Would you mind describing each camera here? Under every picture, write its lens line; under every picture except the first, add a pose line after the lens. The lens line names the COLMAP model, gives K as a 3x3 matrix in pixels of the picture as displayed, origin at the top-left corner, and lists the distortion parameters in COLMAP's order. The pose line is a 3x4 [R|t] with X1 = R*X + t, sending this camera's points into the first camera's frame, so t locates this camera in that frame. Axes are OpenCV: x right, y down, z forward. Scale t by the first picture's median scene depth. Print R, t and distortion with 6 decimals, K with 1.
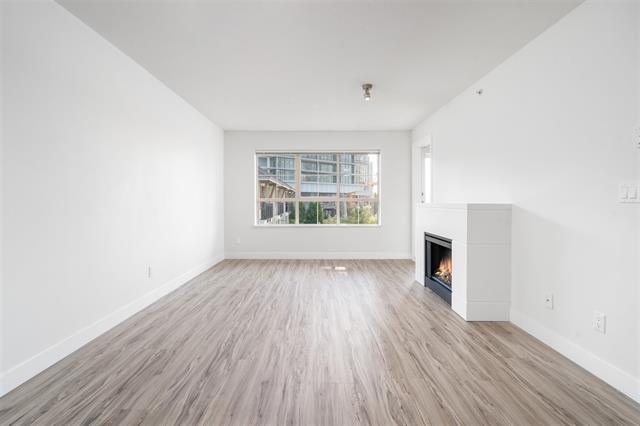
lens RADIAL K [[285.2, 0, 315.3], [0, 285.2, 209.7], [0, 0, 1]] dist [0.000002, 0.000200]
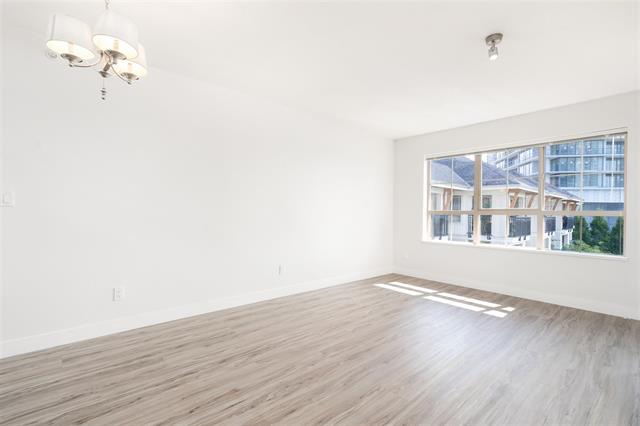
lens RADIAL K [[291.5, 0, 318.9], [0, 291.5, 210.0], [0, 0, 1]] dist [0.001635, 0.000766]
pose [[0.668369, -0.003845, -0.743820, 0.442618], [-0.029545, 0.999060, -0.031713, -0.002485], [0.743243, 0.043173, 0.667627, 0.282773]]
